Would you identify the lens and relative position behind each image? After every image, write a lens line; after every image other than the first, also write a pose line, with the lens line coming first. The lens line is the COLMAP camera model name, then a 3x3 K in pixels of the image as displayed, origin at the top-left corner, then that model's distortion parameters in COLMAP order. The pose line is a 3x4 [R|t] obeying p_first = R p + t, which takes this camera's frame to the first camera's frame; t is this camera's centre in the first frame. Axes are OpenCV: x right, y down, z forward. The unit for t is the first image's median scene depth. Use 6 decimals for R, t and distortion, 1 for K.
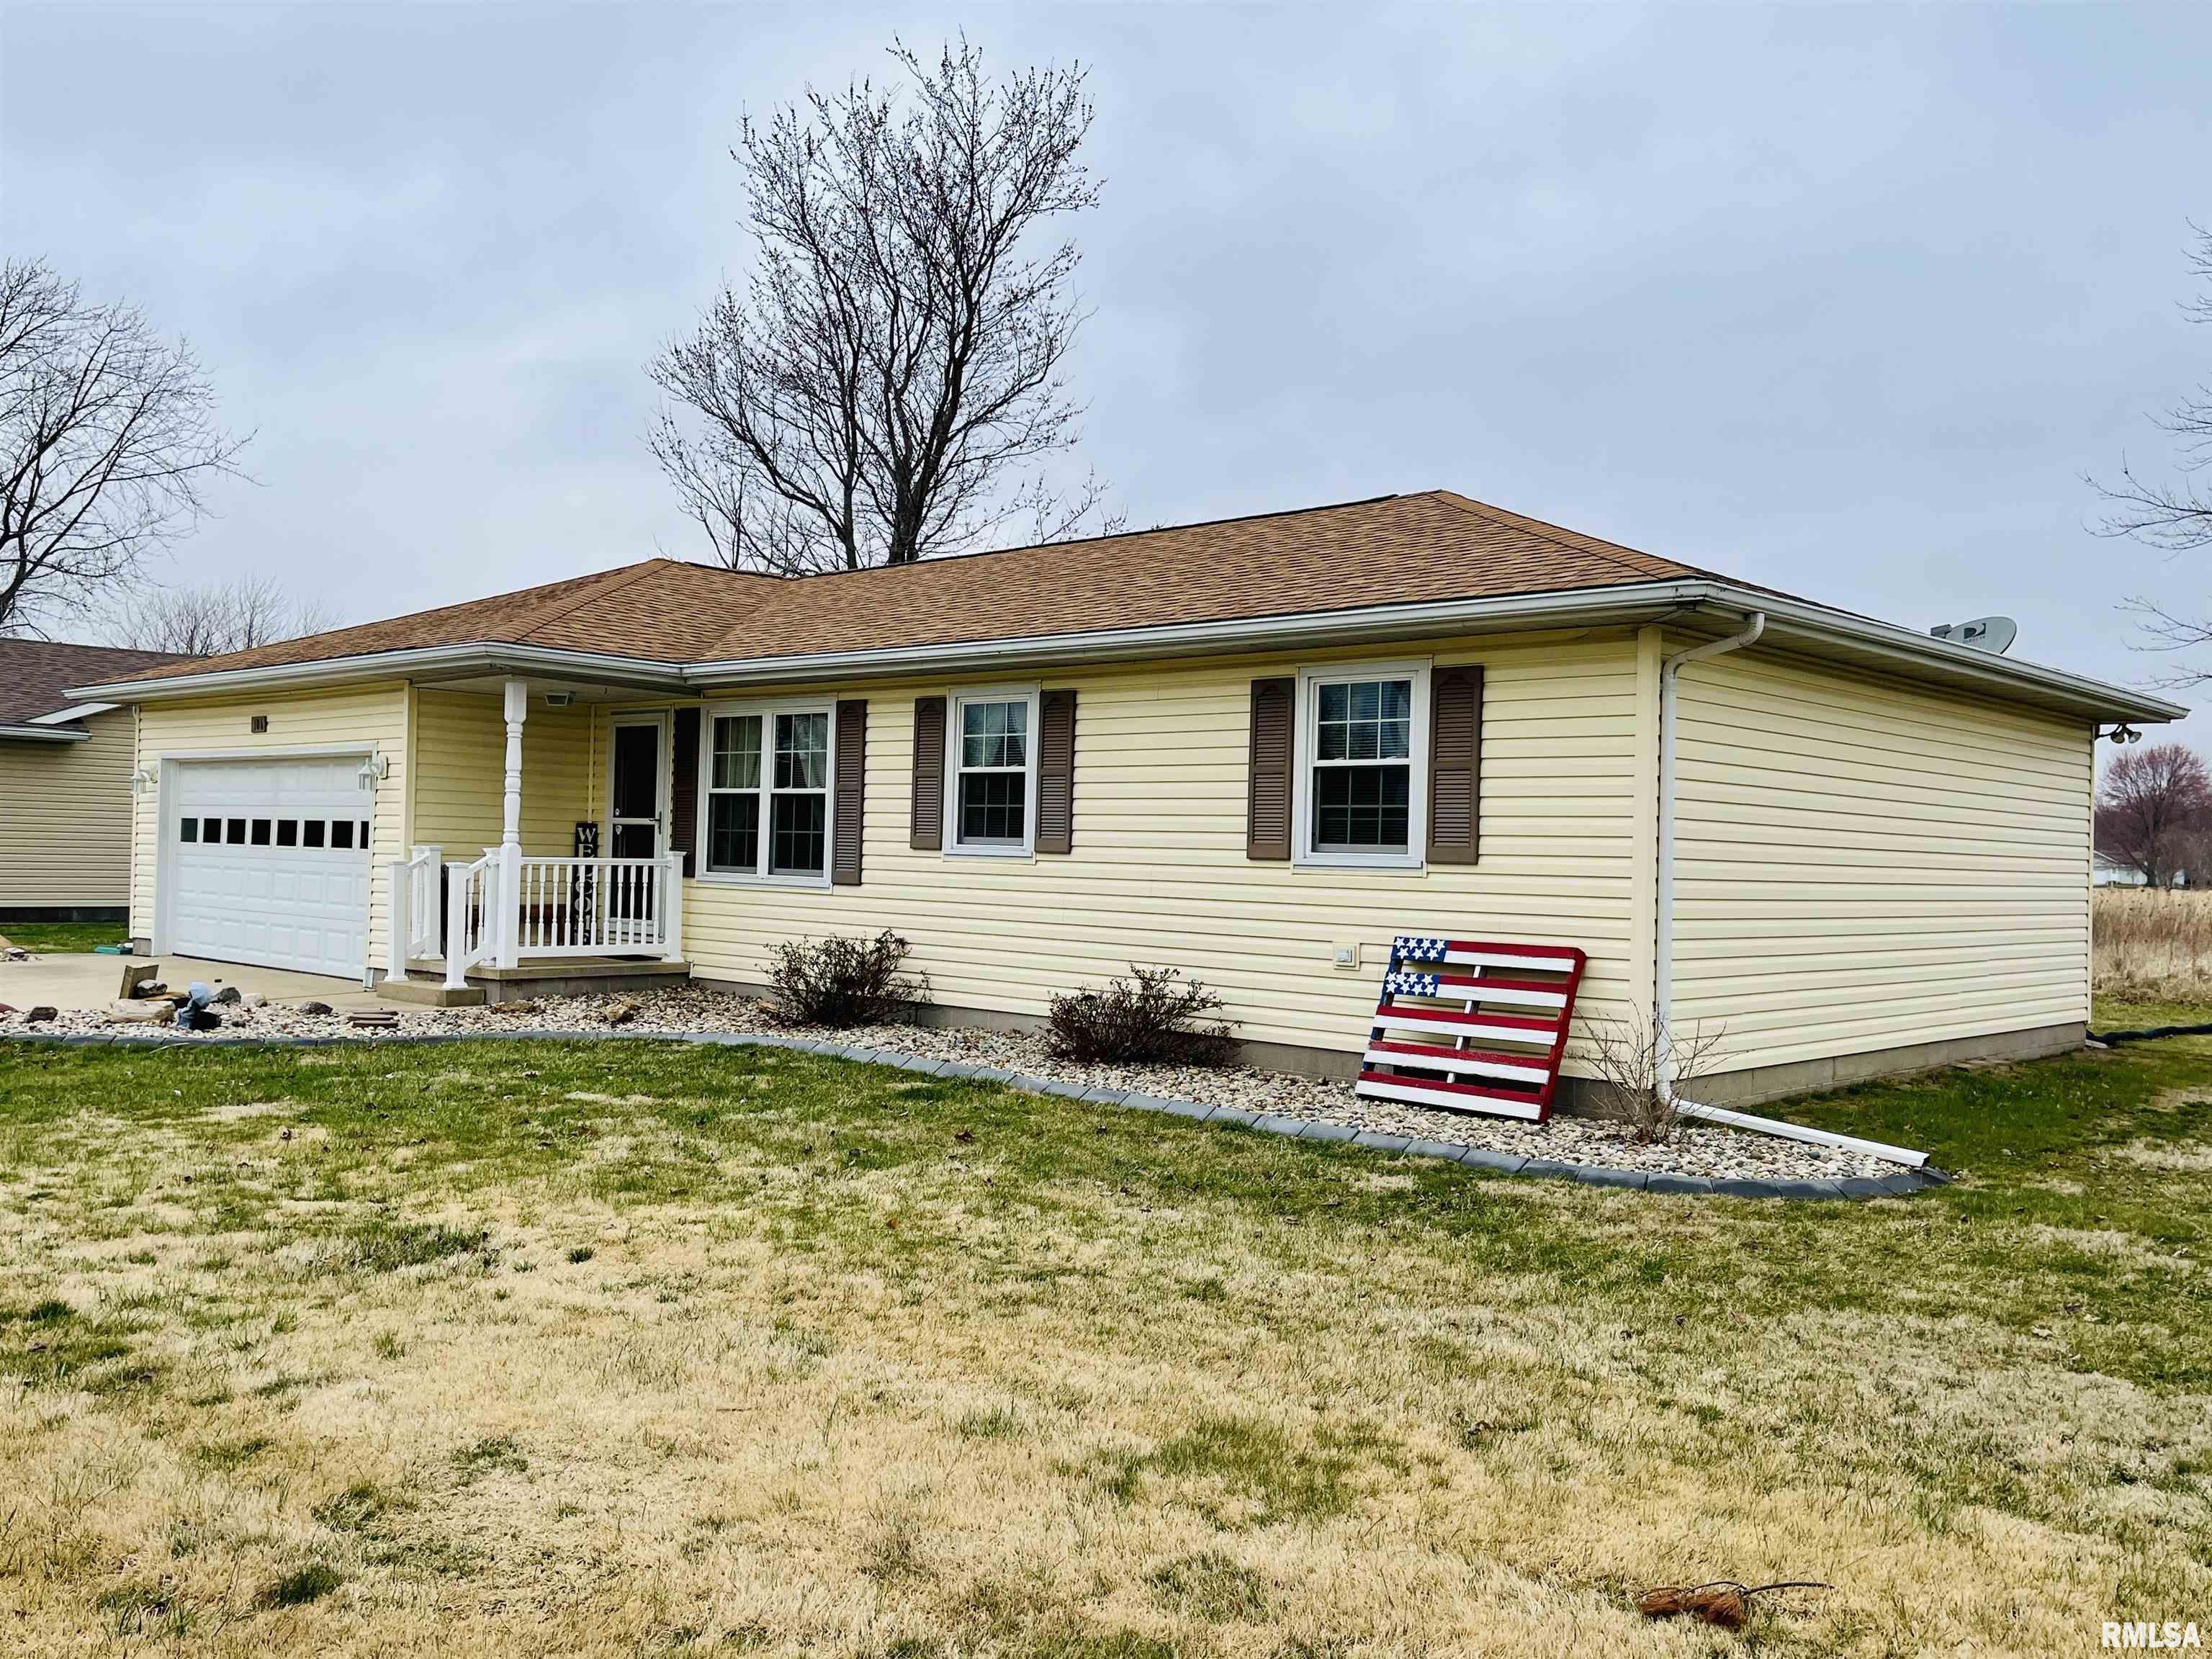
lens RADIAL K [[1830.8, 0, 1103.1], [0, 1830.8, 835.7], [0, 0, 1]] dist [0.006479, 0.000325]
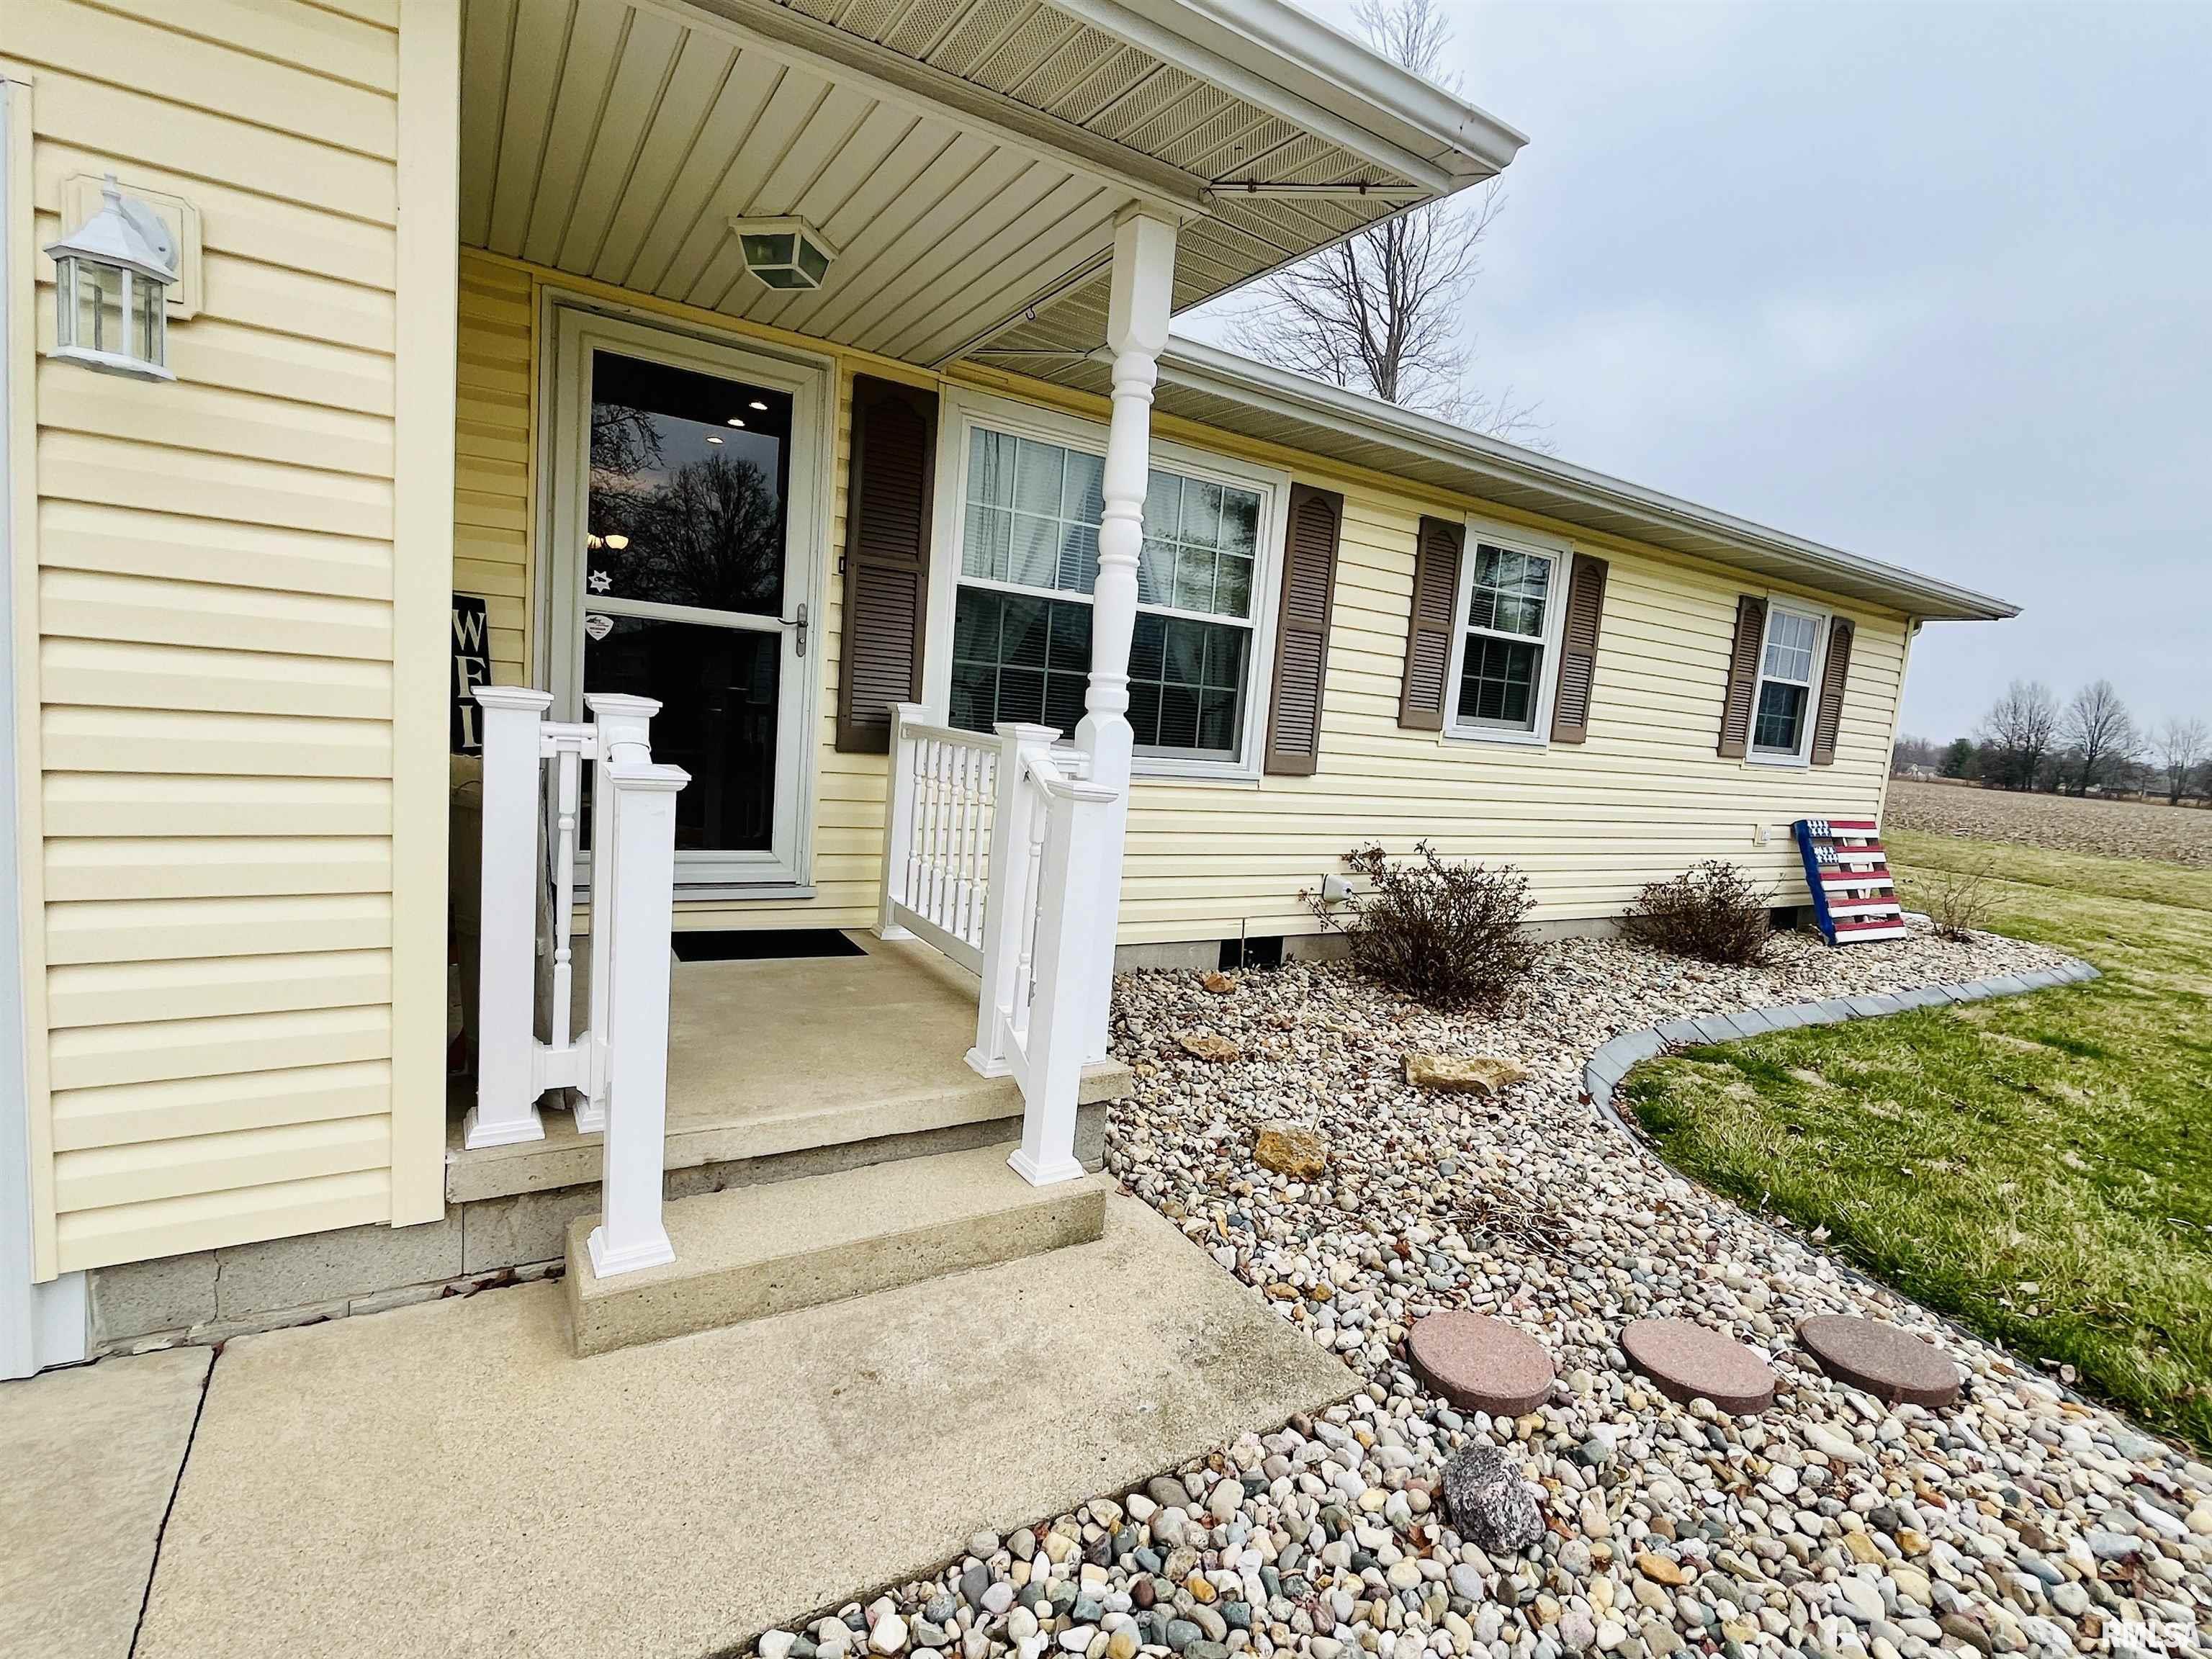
lens RADIAL K [[1056.6, 0, 1116.7], [0, 1056.6, 835.9], [0, 0, 1]] dist [-0.001736, -0.000298]
pose [[0.255172, -0.121030, 0.959291, -0.567332], [-0.083874, 0.985624, 0.146663, -0.002603], [-0.963251, -0.117884, 0.241352, 1.042395]]
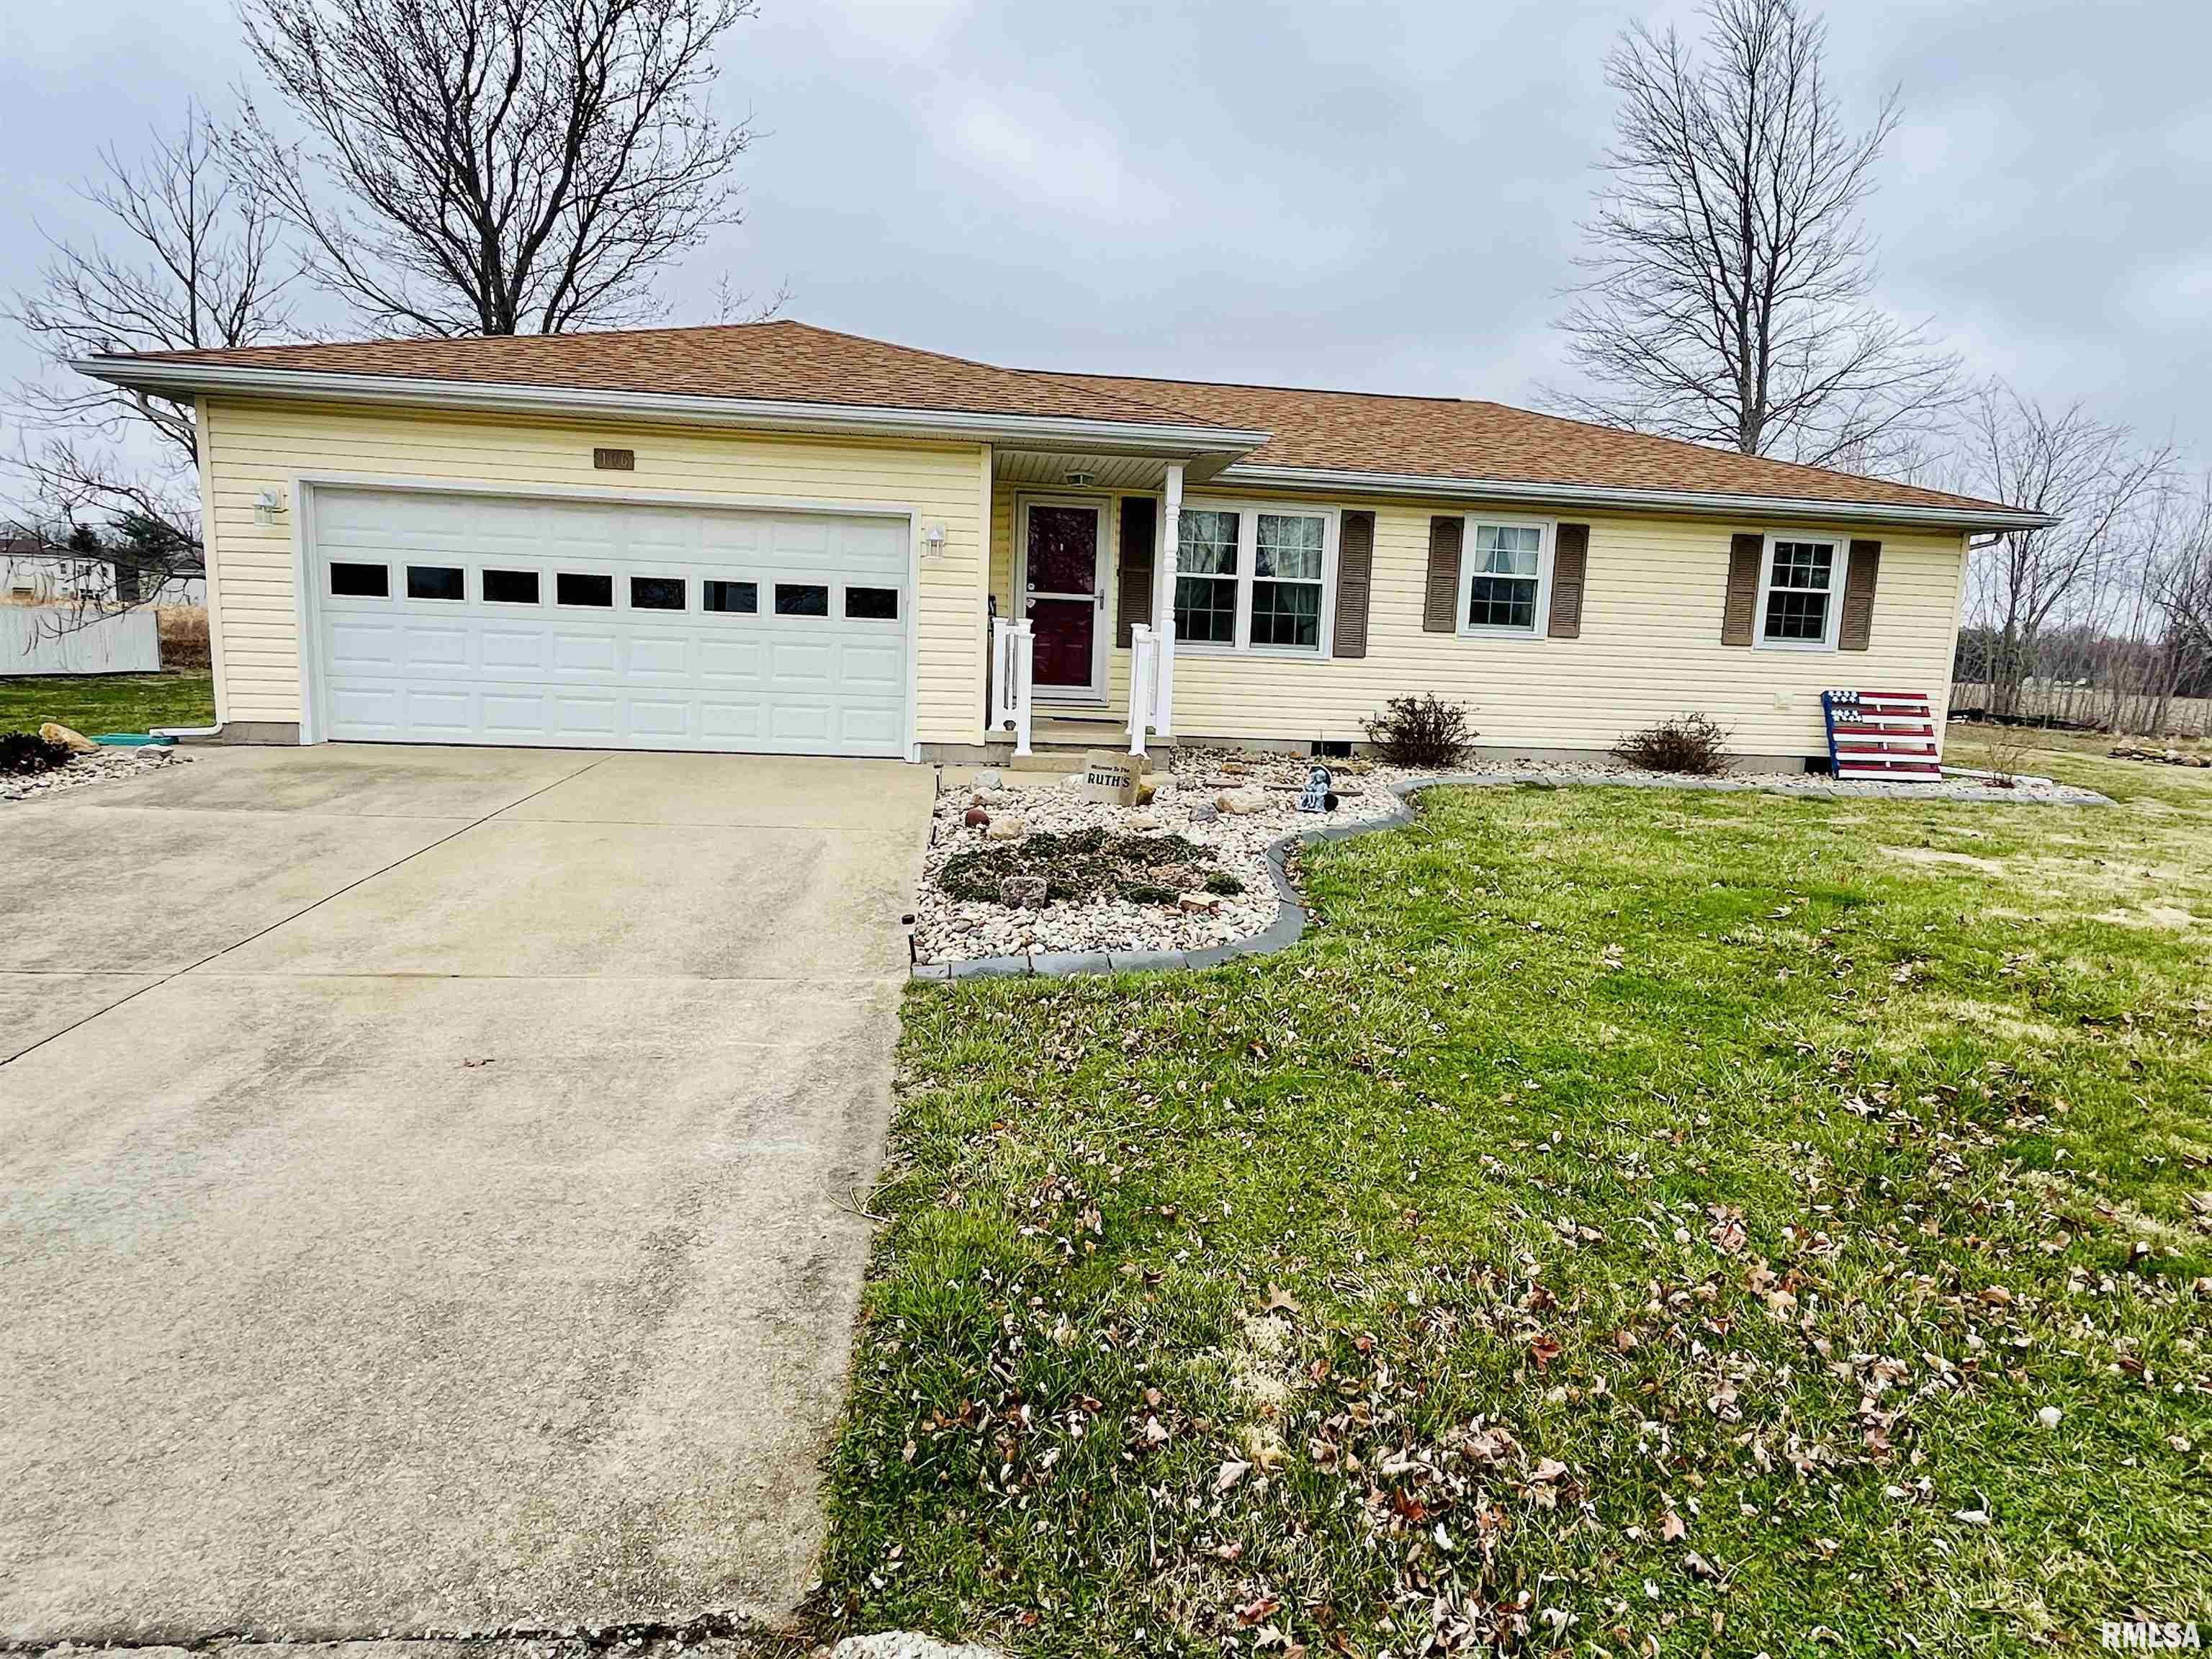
lens RADIAL K [[1231.3, 0, 1109.3], [0, 1231.3, 823.4], [0, 0, 1]] dist [-0.006355, -0.000906]
pose [[0.646395, -0.108627, 0.755231, -0.995288], [-0.029902, 0.985447, 0.167332, 0.002254], [-0.762417, -0.130746, 0.633740, 0.605831]]
